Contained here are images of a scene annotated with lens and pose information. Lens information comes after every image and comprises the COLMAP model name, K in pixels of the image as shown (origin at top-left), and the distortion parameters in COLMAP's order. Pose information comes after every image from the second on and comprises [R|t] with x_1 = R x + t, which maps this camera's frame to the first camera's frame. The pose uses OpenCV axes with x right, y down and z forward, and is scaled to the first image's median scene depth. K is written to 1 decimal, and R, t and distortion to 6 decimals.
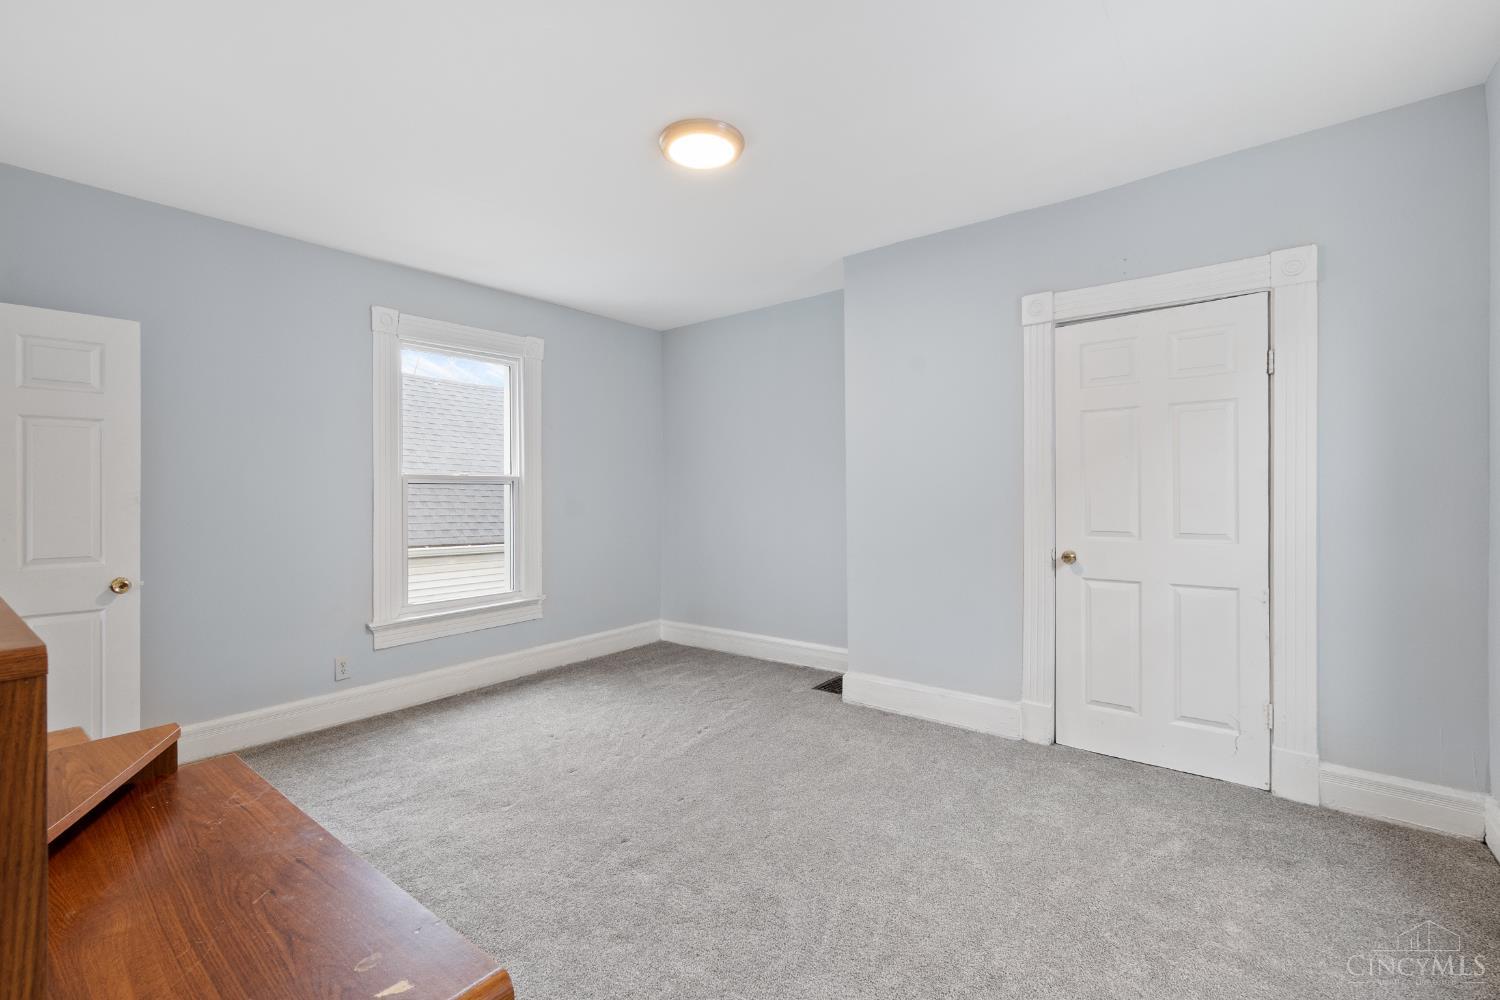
lens RADIAL K [[663.9, 0, 748.8], [0, 663.9, 497.6], [0, 0, 1]] dist [-0.001524, -0.000058]
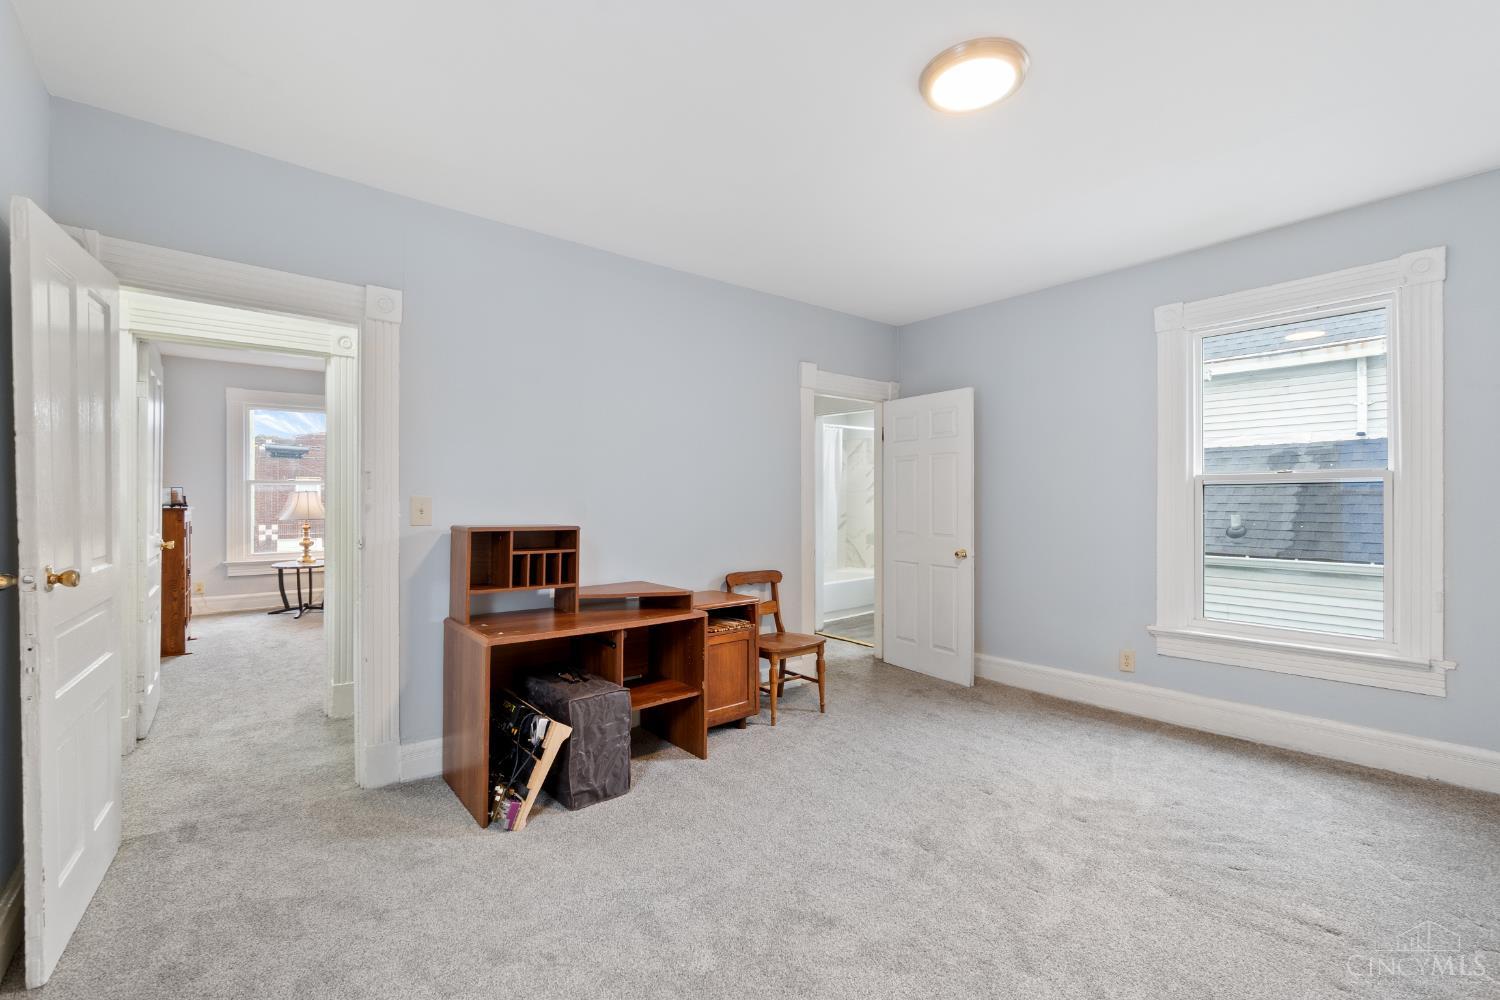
lens RADIAL K [[663.9, 0, 749.7], [0, 663.9, 490.5], [0, 0, 1]] dist [-0.001524, -0.000058]
pose [[-0.230372, -0.004002, -0.973094, 0.503868], [0.002022, 0.999987, -0.004591, -0.010435], [0.973100, -0.003025, -0.230361, 0.590996]]
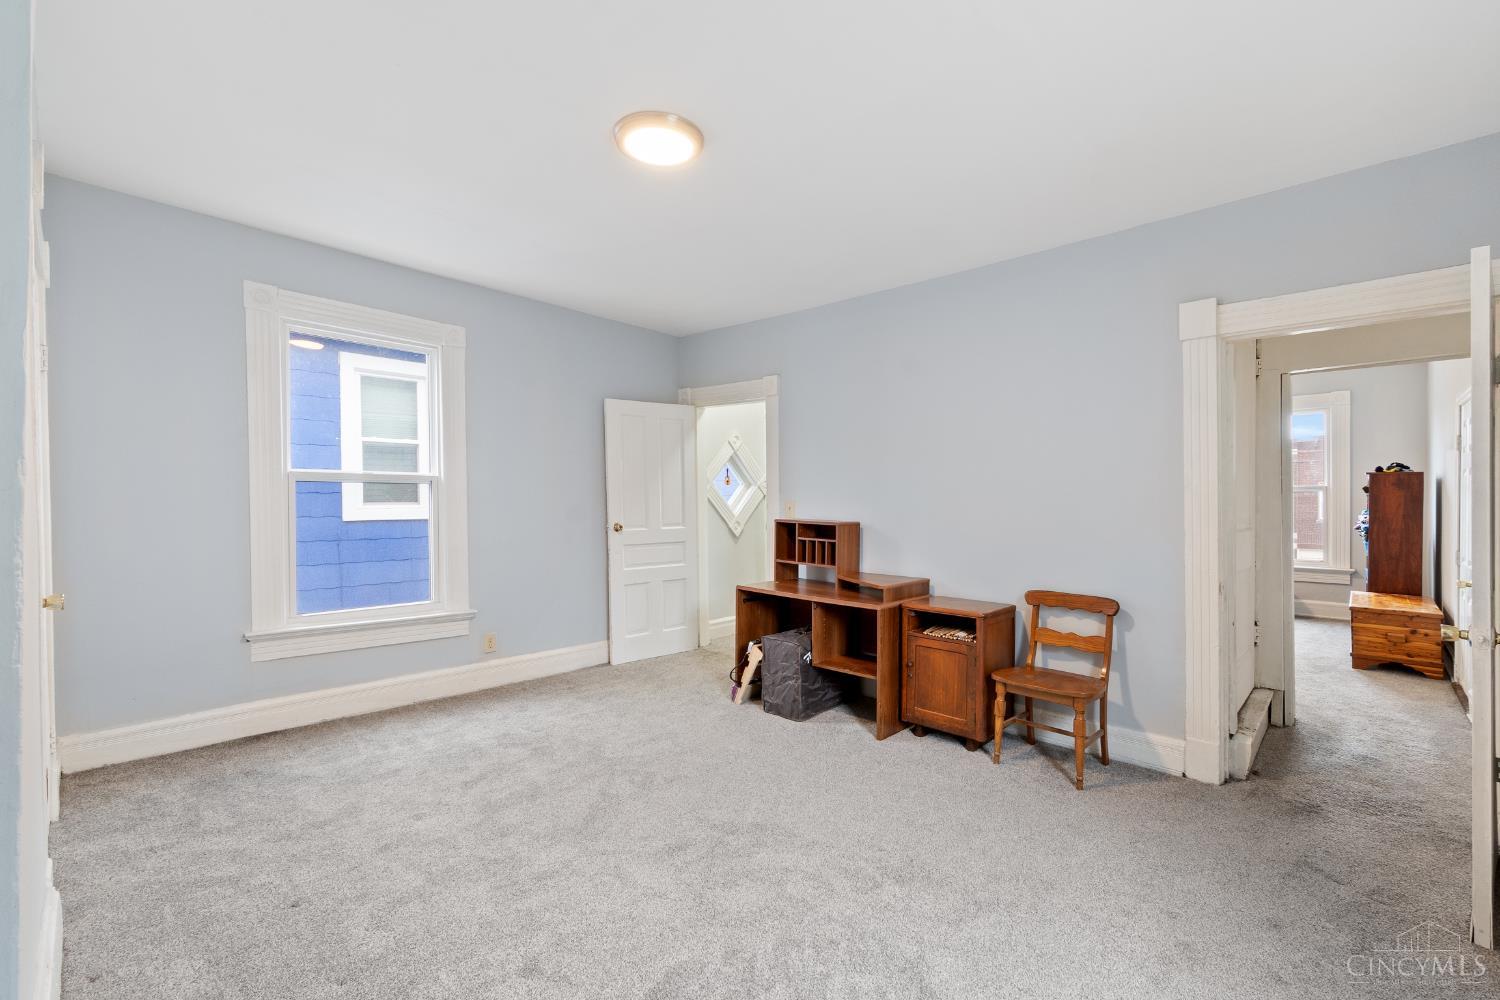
lens RADIAL K [[663.9, 0, 747.7], [0, 663.9, 505.0], [0, 0, 1]] dist [-0.001524, -0.000058]
pose [[-0.992549, -0.003101, 0.121807, -0.201188], [-0.002426, 0.999981, 0.005692, -0.004543], [-0.121822, 0.005354, -0.992538, 1.246342]]
